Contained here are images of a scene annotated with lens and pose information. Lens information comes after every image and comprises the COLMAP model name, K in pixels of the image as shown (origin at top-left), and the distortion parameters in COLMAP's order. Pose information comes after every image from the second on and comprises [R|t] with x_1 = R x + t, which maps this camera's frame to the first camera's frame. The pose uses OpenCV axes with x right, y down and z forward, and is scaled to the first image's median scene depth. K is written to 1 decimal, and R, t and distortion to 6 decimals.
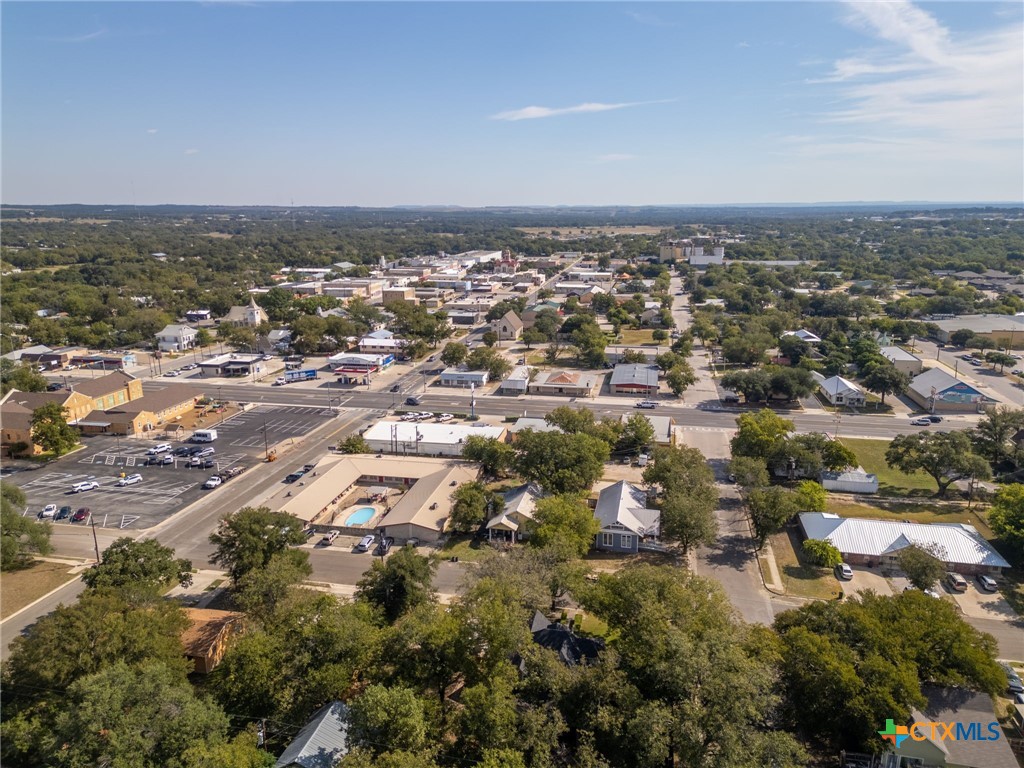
lens RADIAL K [[715.3, 0, 512.0], [0, 715.3, 384.0], [0, 0, 1]] dist [0.040201, -0.005210]
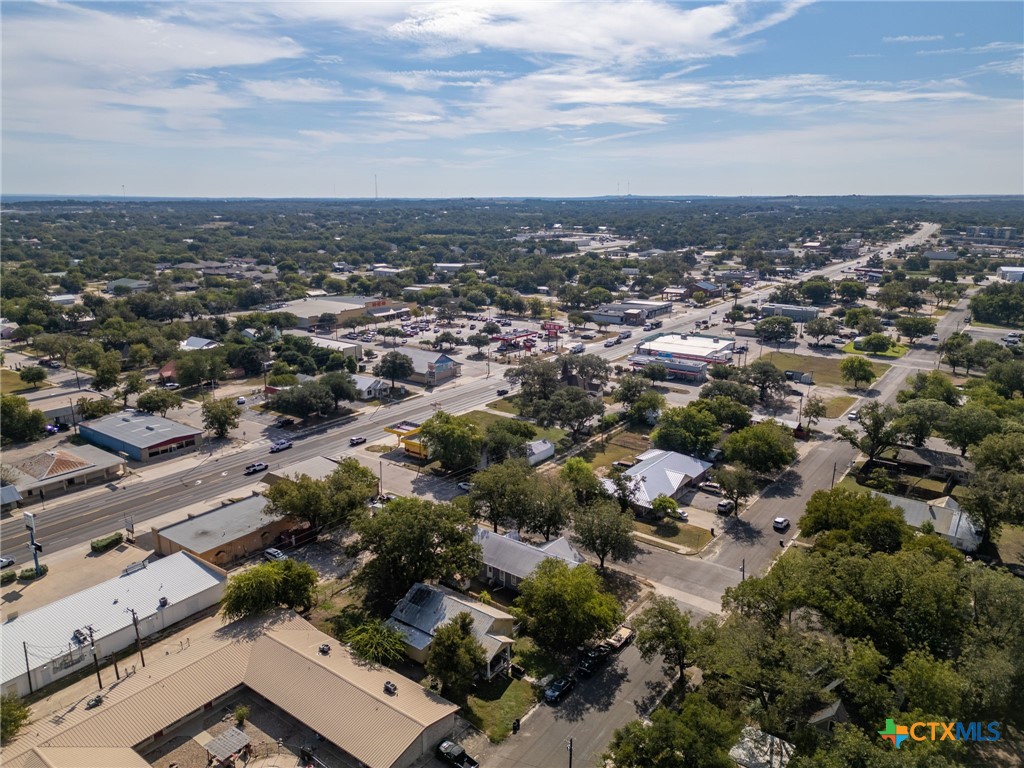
lens RADIAL K [[715.3, 0, 512.0], [0, 715.3, 384.0], [0, 0, 1]] dist [0.040201, -0.005210]
pose [[0.420927, -0.222717, 0.879328, -0.508832], [0.213480, 0.966484, 0.142601, -0.136234], [-0.881616, 0.127694, 0.454364, 0.551572]]
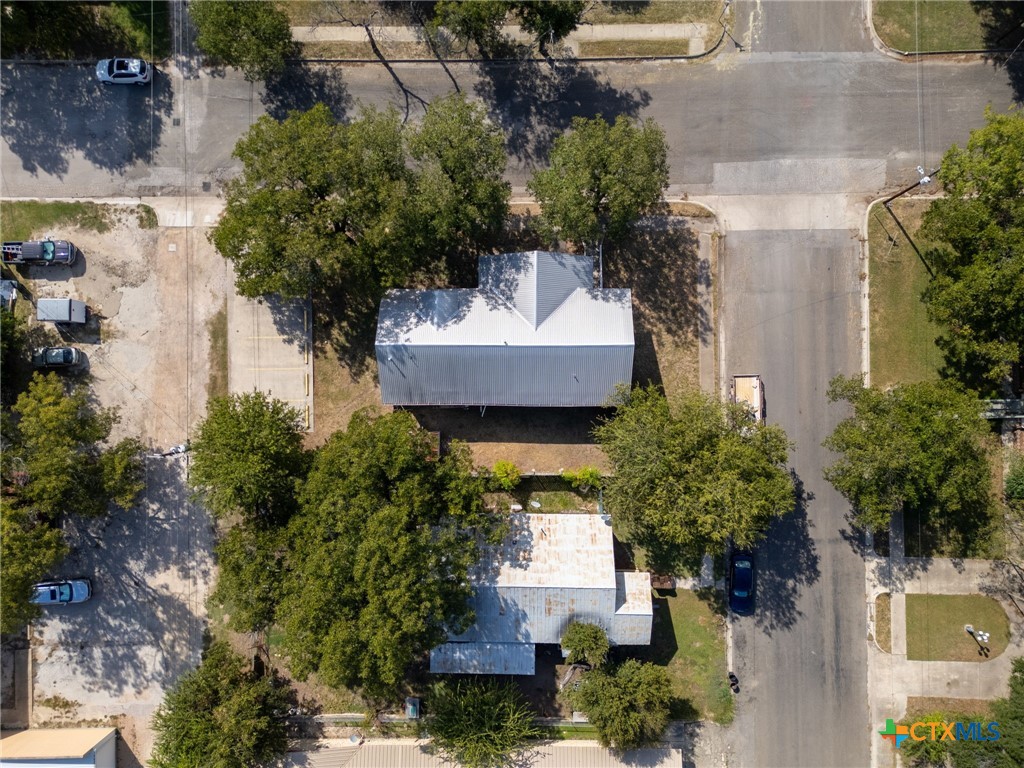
lens RADIAL K [[715.3, 0, 512.0], [0, 715.3, 384.0], [0, 0, 1]] dist [0.040201, -0.005210]
pose [[-0.208689, -0.977982, -0.000144, 0.117202], [0.252314, -0.053983, 0.966138, -0.209549], [-0.944874, 0.201586, 0.258024, 0.817885]]
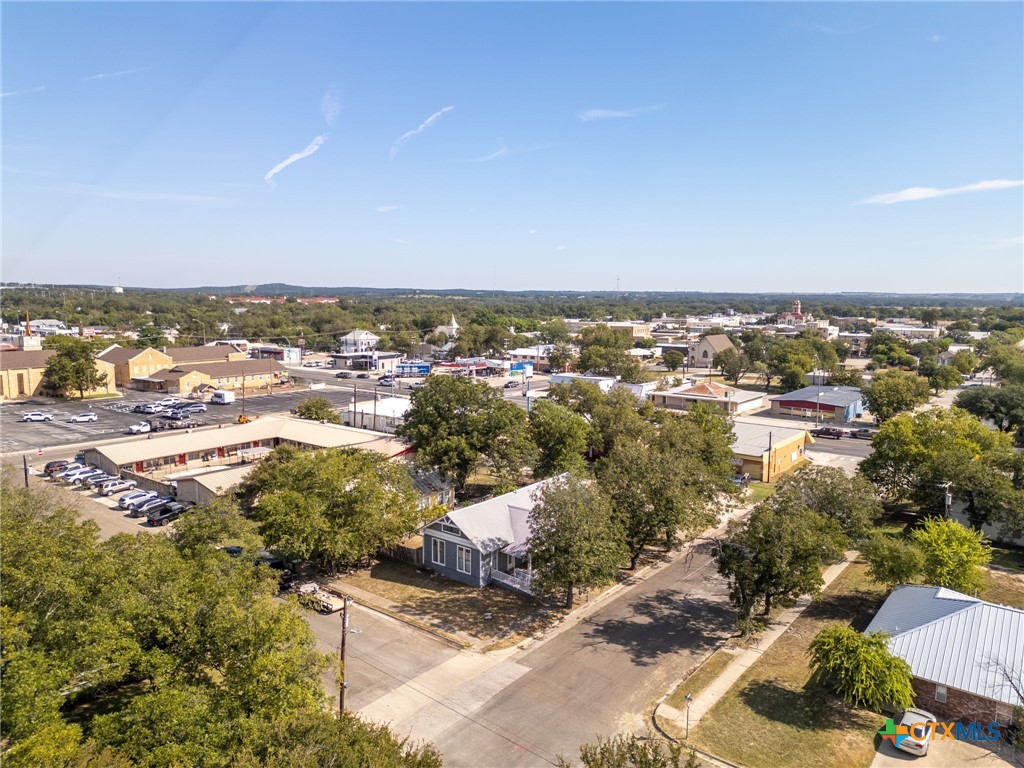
lens RADIAL K [[715.3, 0, 512.0], [0, 715.3, 384.0], [0, 0, 1]] dist [0.040201, -0.005210]
pose [[0.893998, 0.065263, -0.443292, 0.349730], [-0.116148, 0.989273, -0.088594, 0.116689], [0.432755, 0.130690, 0.891988, 0.463150]]
